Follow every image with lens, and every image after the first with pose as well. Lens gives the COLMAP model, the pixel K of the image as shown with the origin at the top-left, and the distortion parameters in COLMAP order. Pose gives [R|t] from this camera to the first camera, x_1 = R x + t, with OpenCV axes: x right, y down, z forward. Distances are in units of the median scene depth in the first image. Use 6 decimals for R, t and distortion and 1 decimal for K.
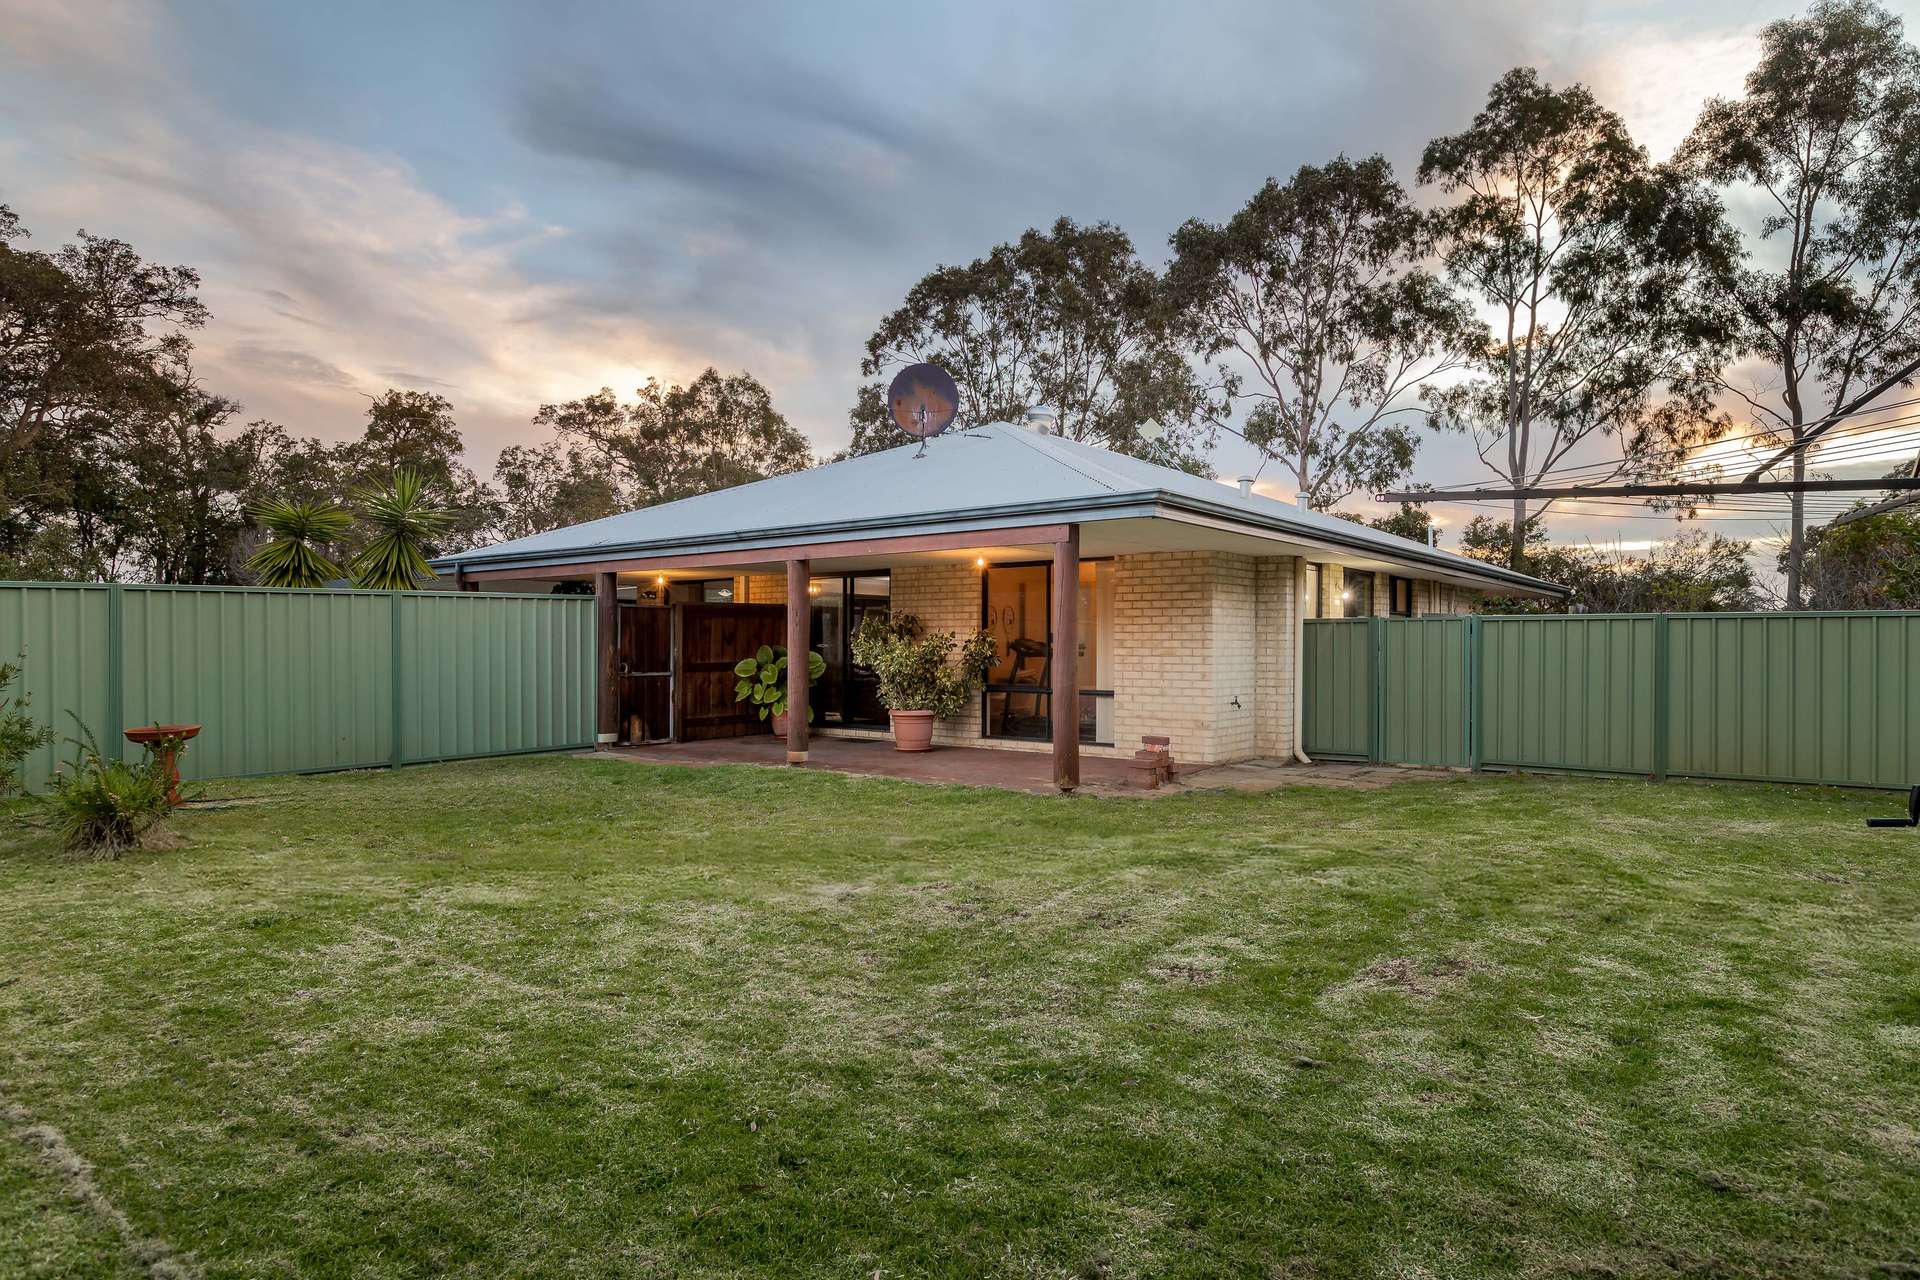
lens RADIAL K [[1109.5, 0, 960.3], [0, 1109.5, 644.4], [0, 0, 1]] dist [-0.020002, 0.000128]
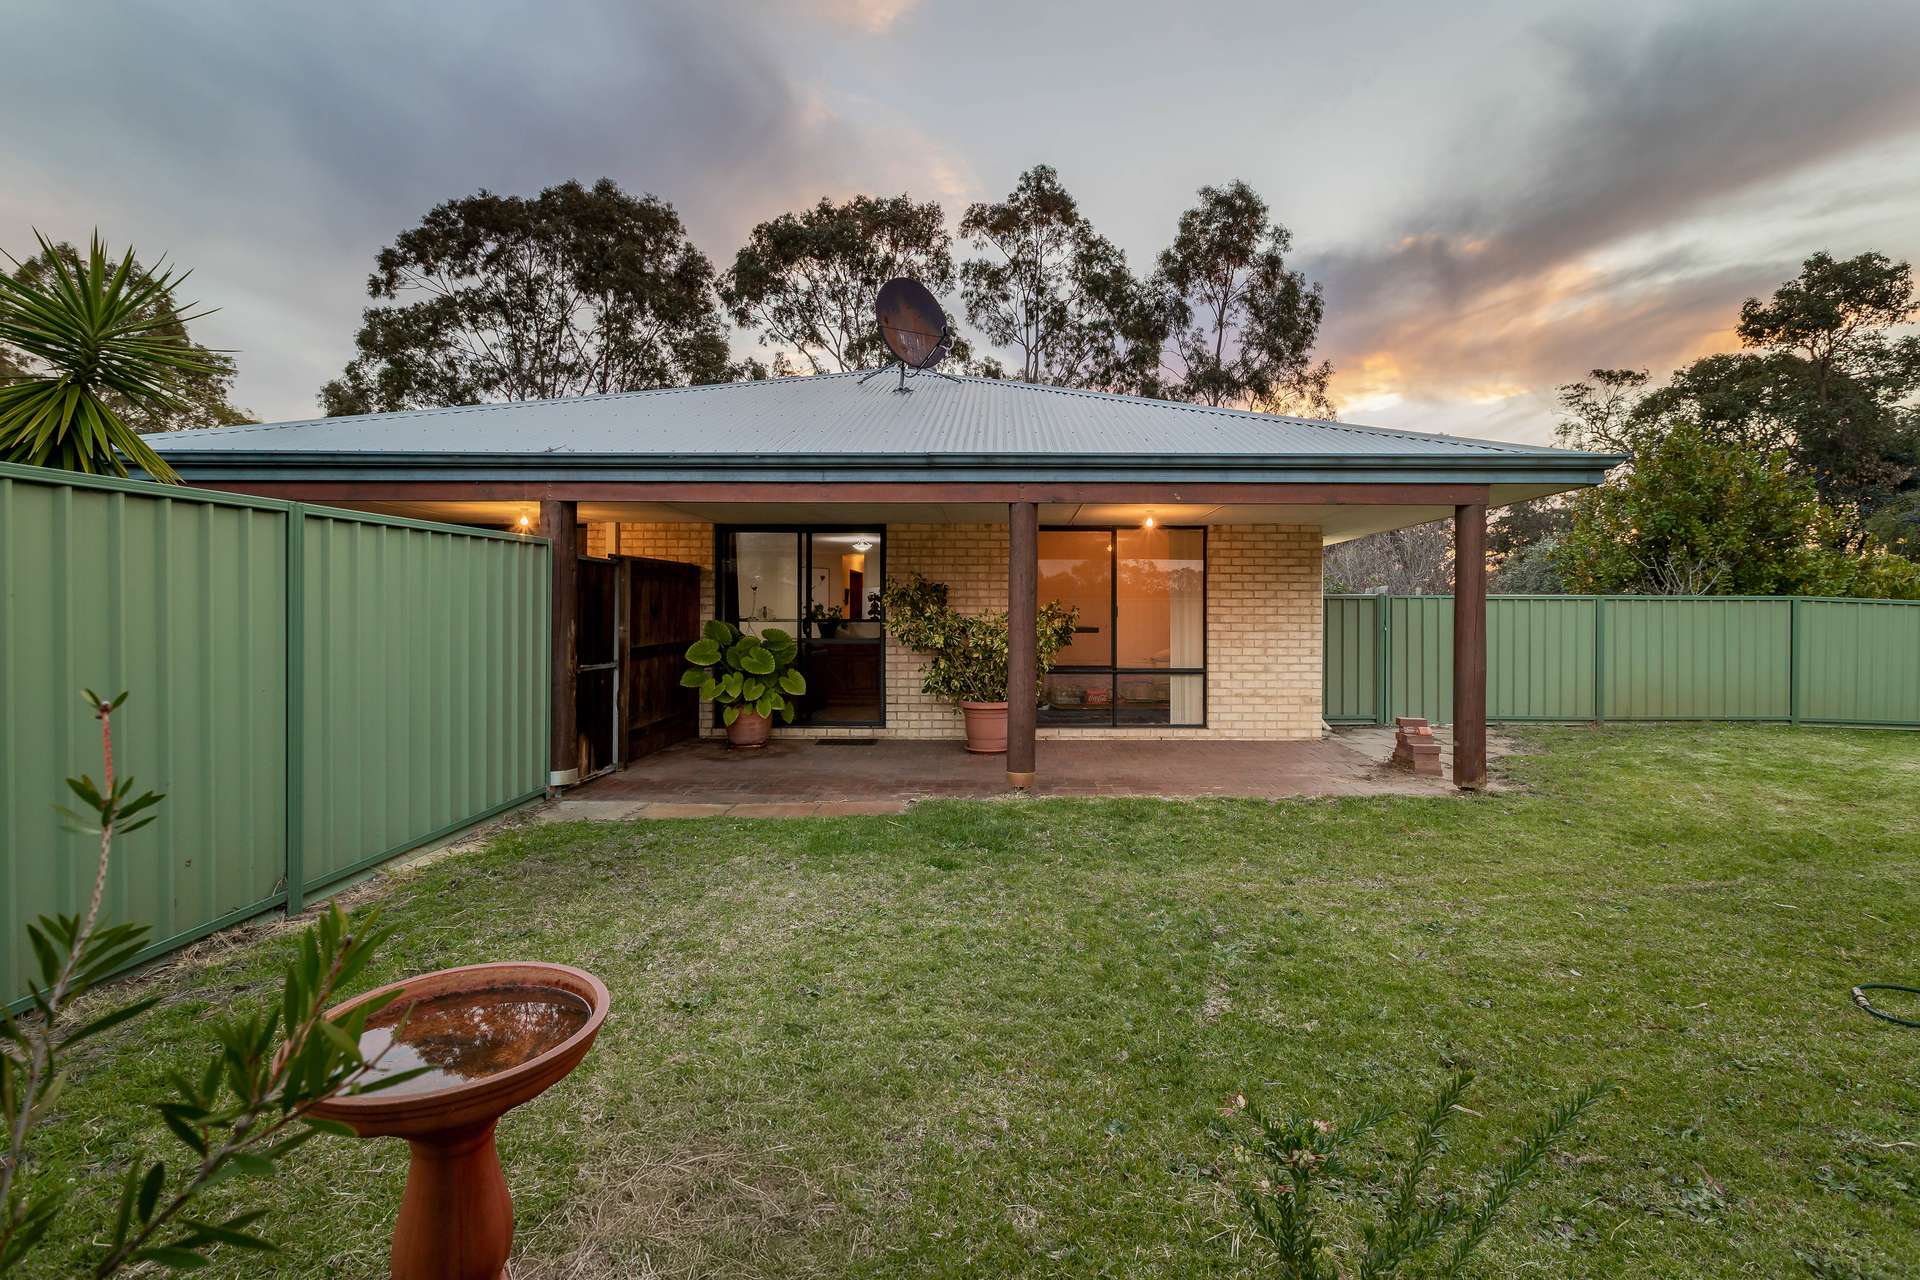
lens RADIAL K [[918.9, 0, 957.3], [0, 918.9, 611.8], [0, 0, 1]] dist [-0.013885, -0.000243]
pose [[0.768683, 0.004954, 0.639611, -0.507801], [-0.000694, 0.999976, -0.006912, -0.000912], [-0.639630, 0.004869, 0.768668, 0.523511]]
